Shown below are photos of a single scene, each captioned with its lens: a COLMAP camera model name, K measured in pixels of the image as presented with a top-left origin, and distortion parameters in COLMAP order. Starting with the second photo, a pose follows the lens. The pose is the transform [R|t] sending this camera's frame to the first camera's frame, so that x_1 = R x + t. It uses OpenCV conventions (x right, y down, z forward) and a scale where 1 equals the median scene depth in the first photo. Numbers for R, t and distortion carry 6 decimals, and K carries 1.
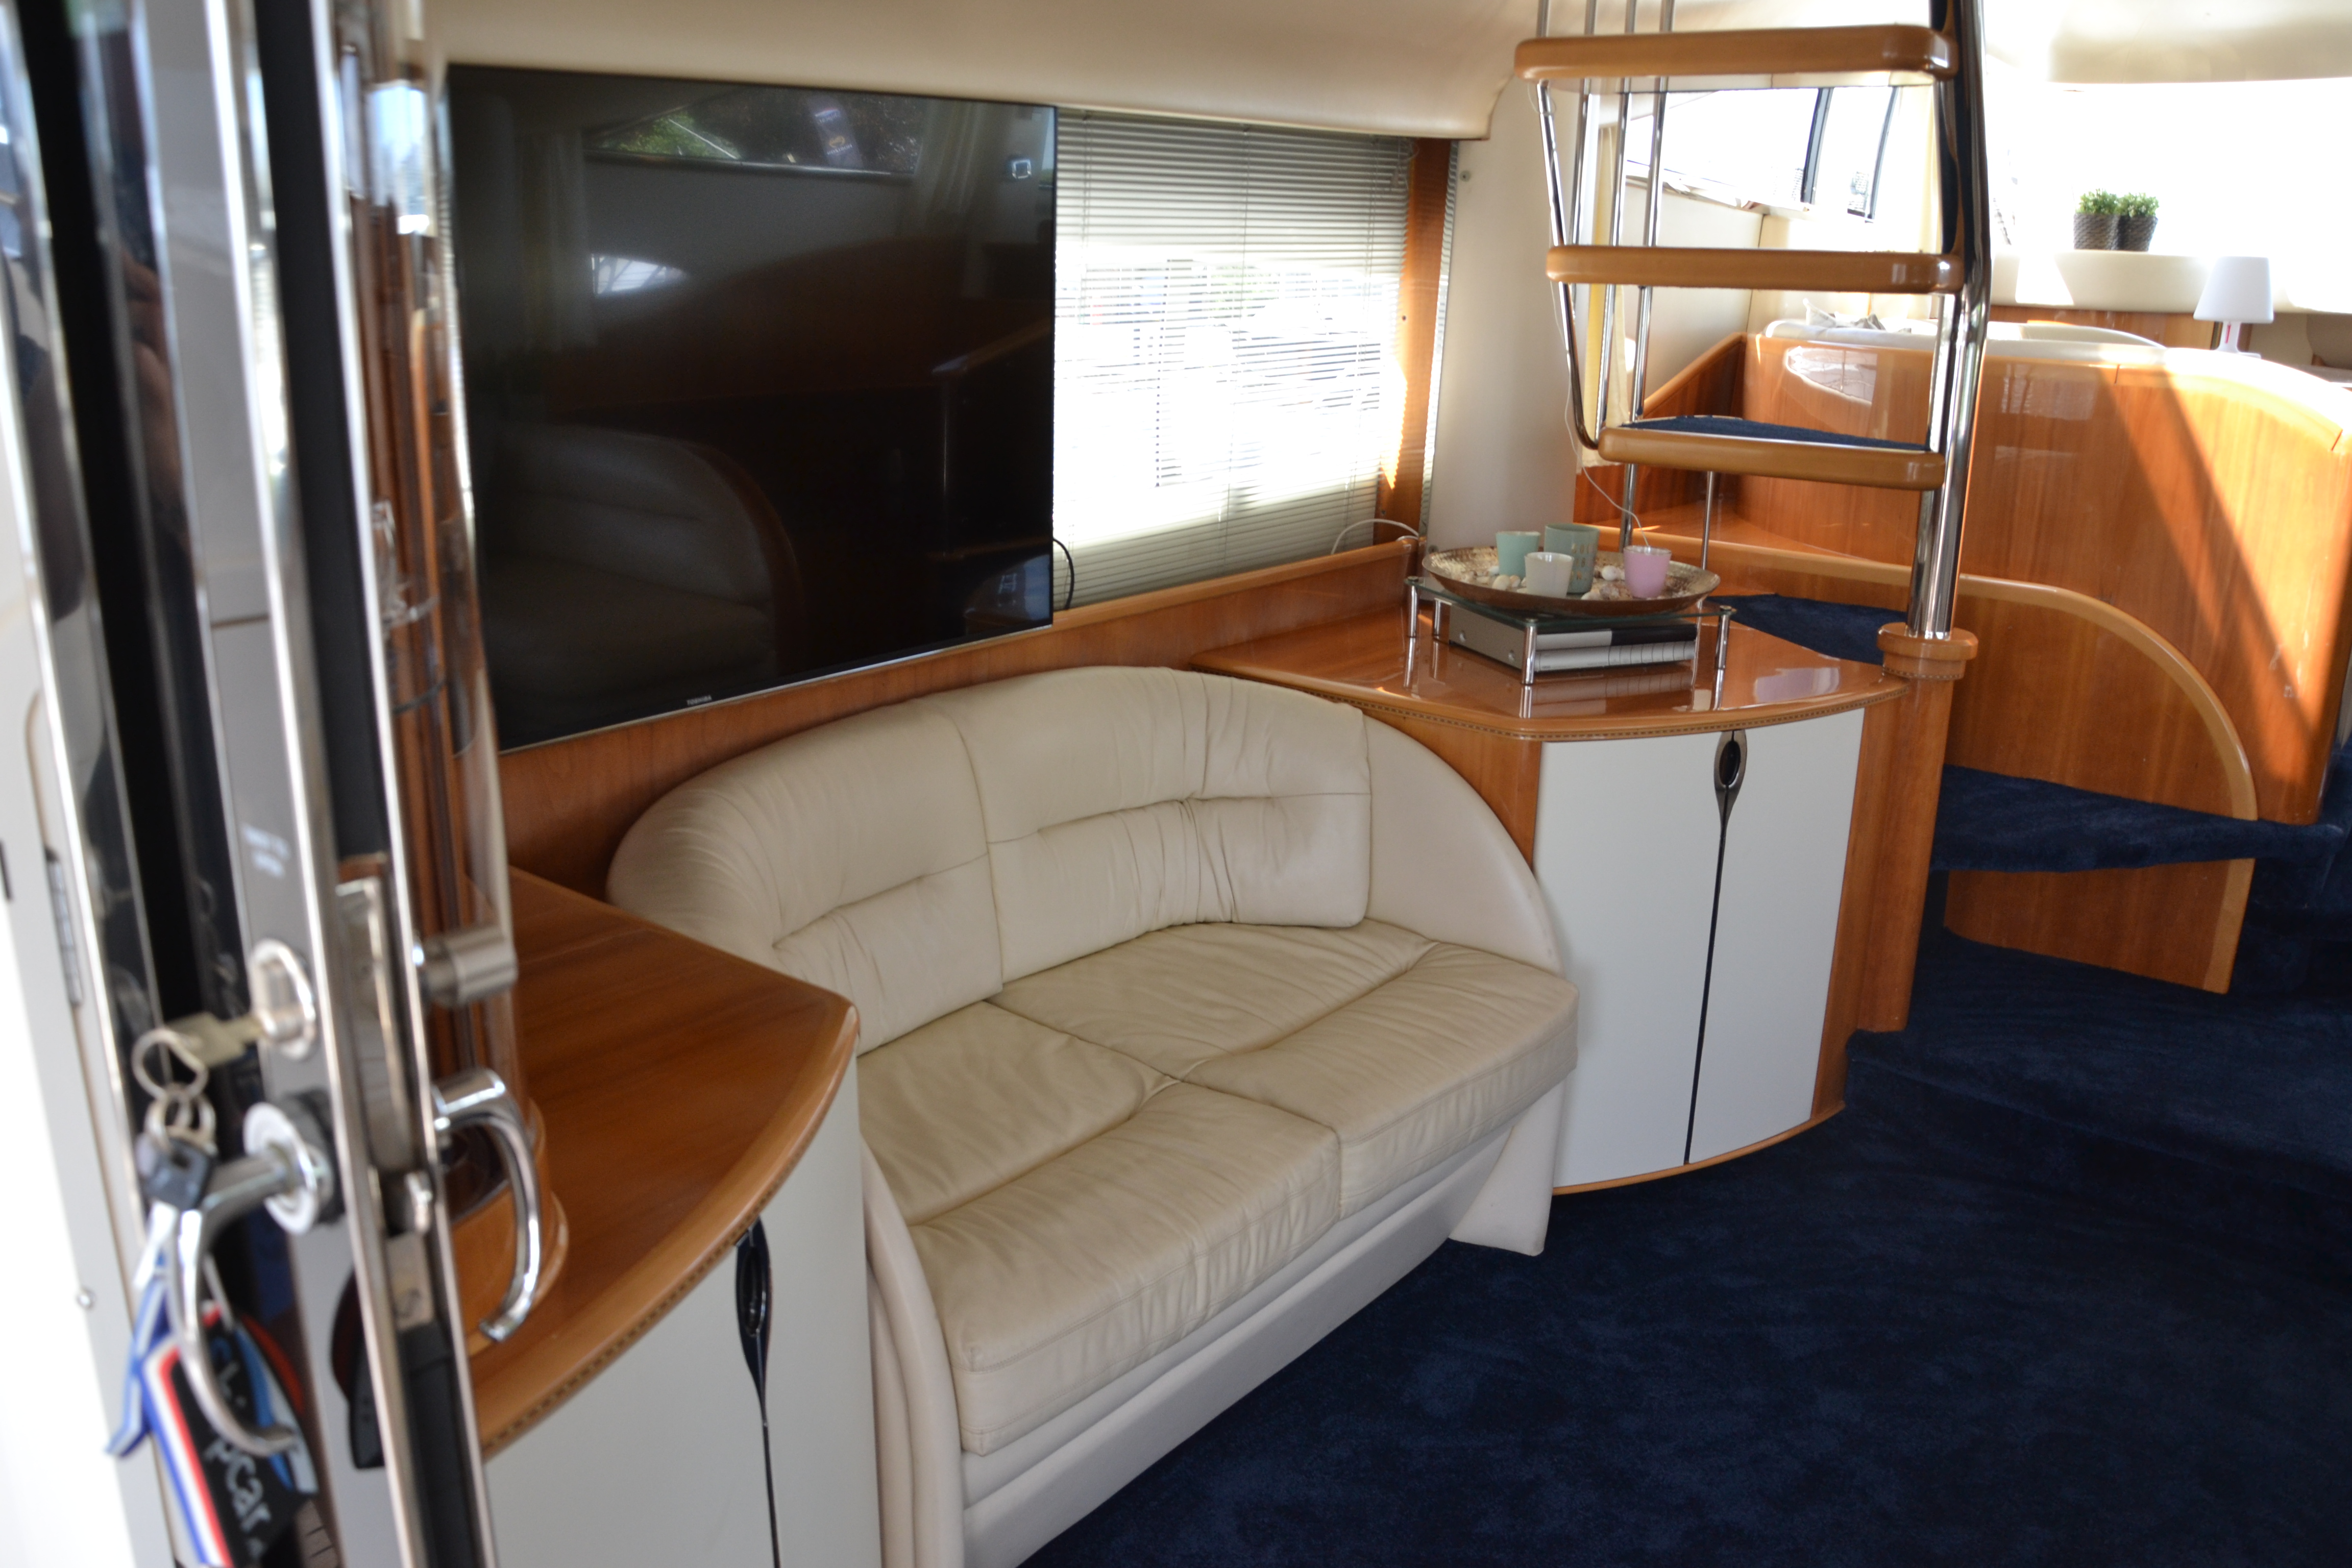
lens RADIAL K [[1946.9, 0, 1180.4], [0, 1946.9, 820.1], [0, 0, 1]] dist [-0.146264, 0.133126]
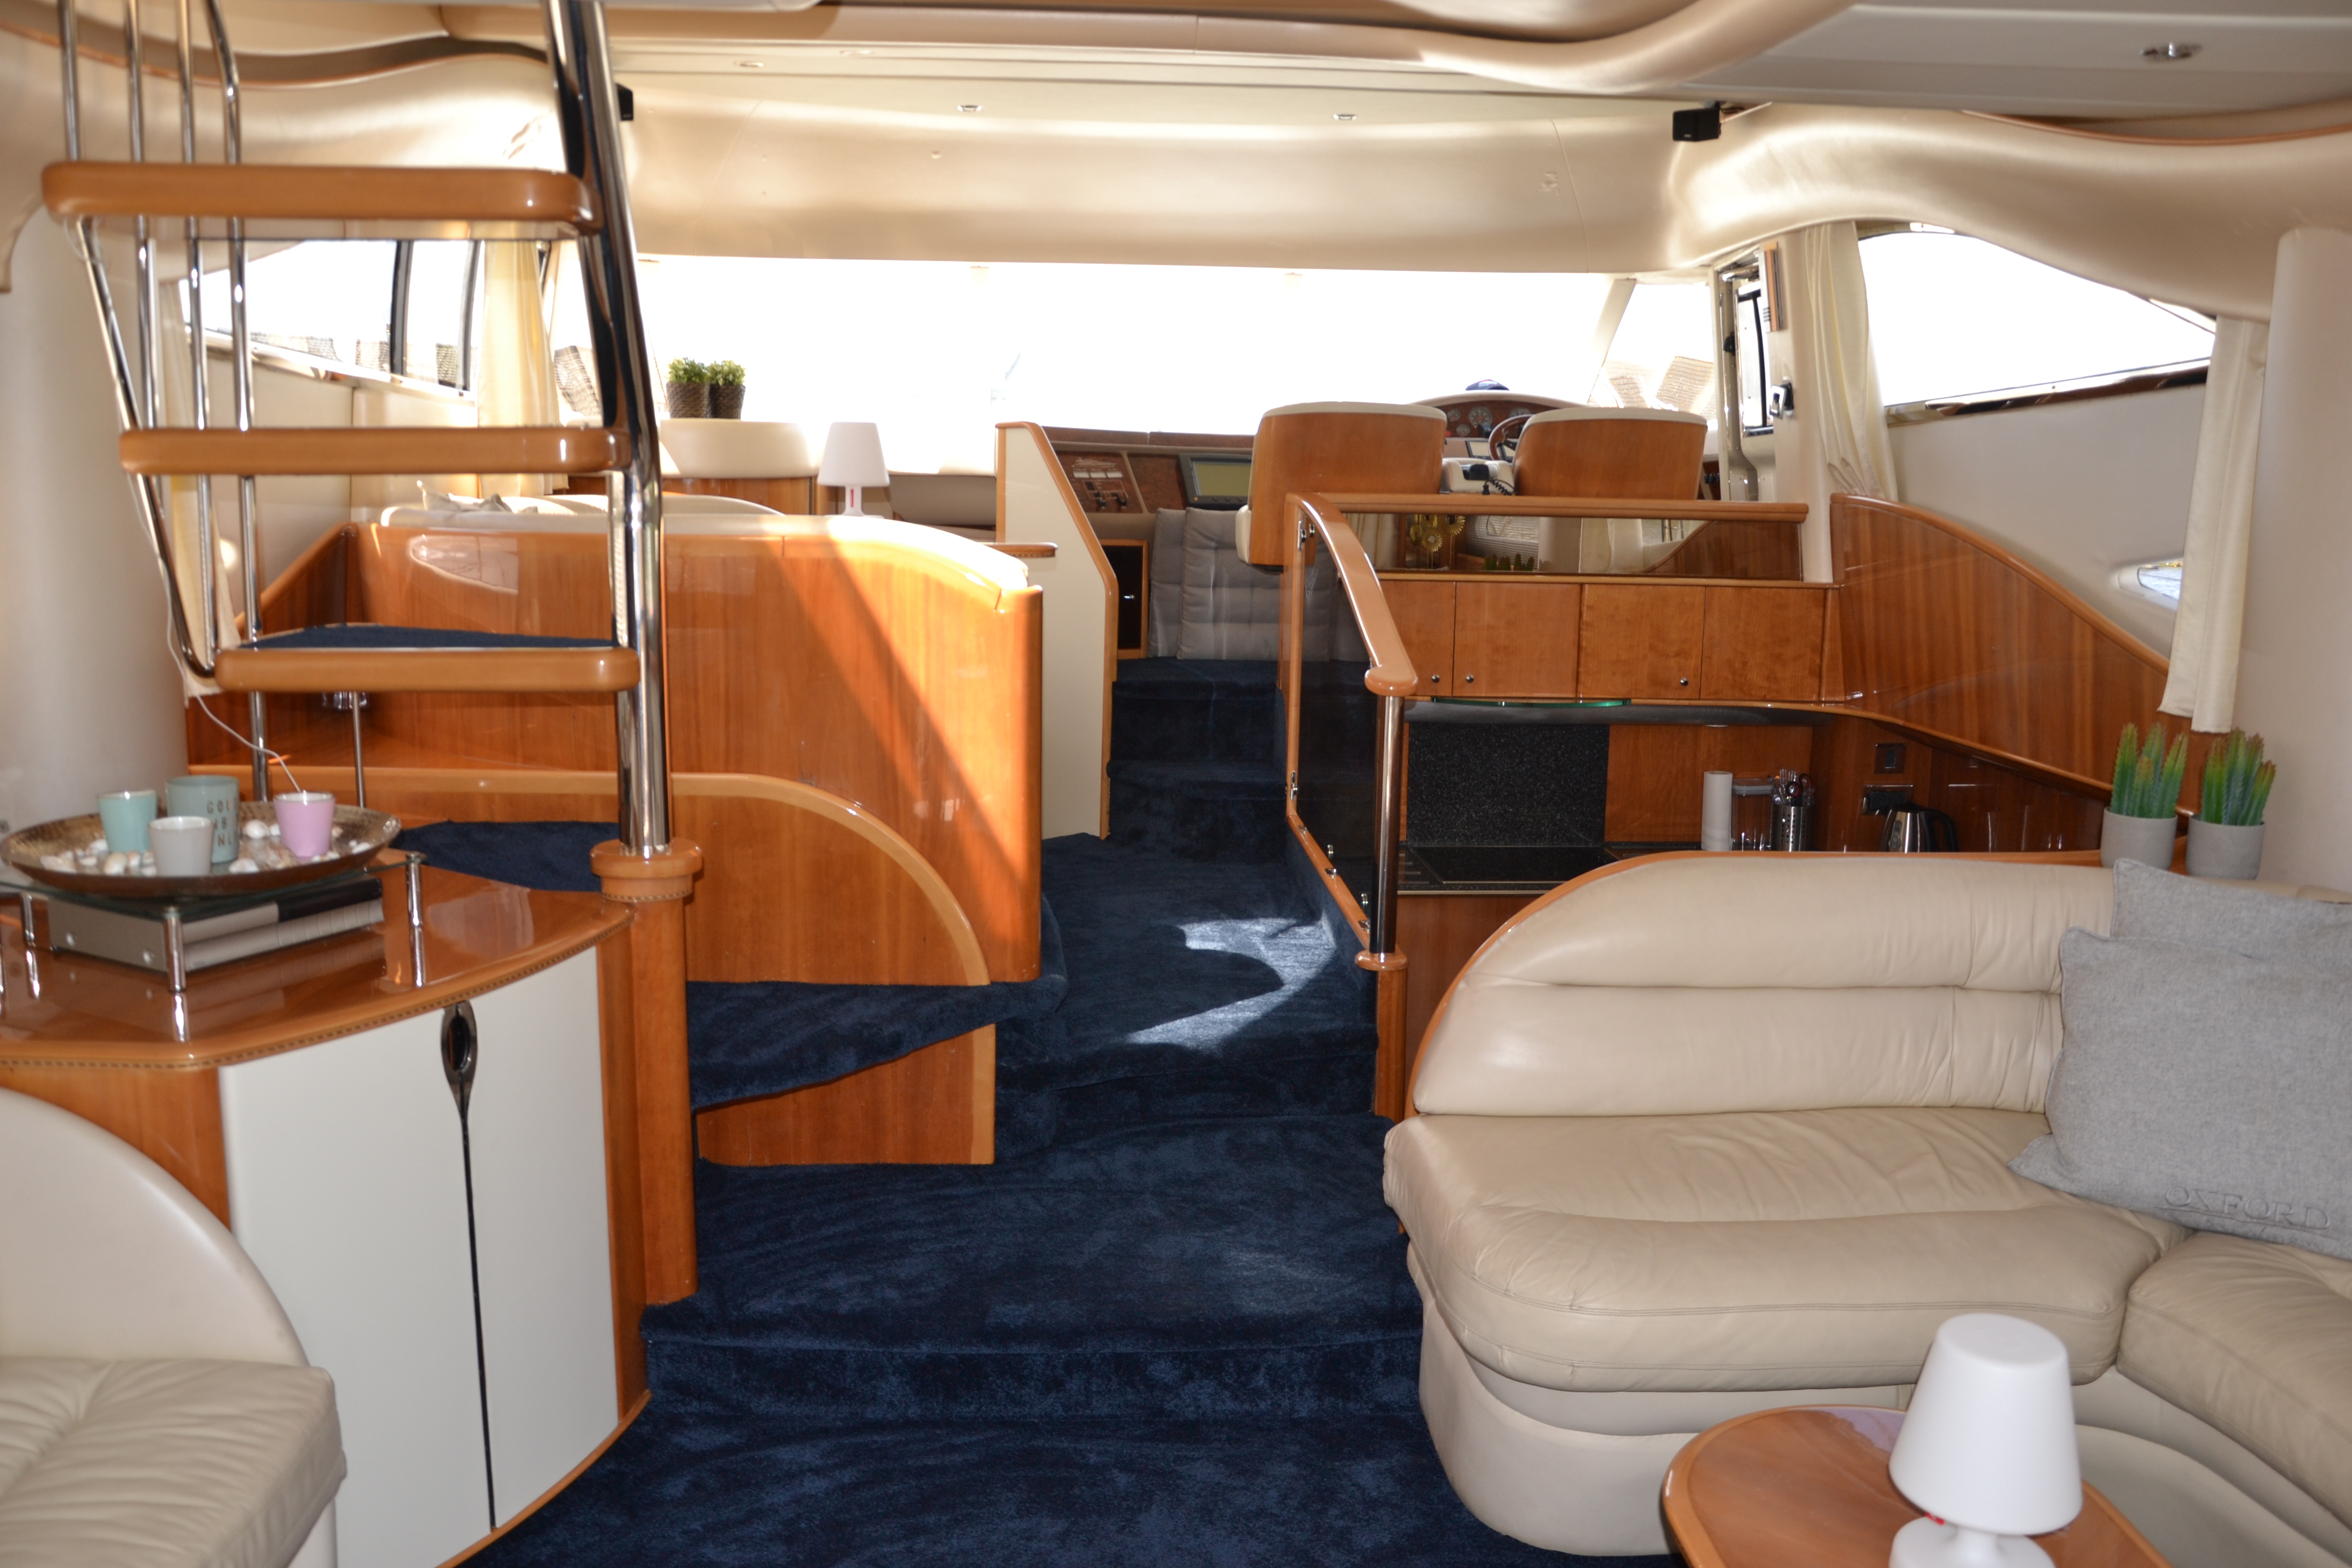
lens RADIAL K [[1946.9, 0, 1180.4], [0, 1946.9, 820.1], [0, 0, 1]] dist [-0.146264, 0.133126]
pose [[0.746614, -0.127913, 0.652844, -0.004713], [0.183839, 0.982797, -0.017682, -0.047444], [-0.639352, 0.133220, 0.757286, 0.155941]]
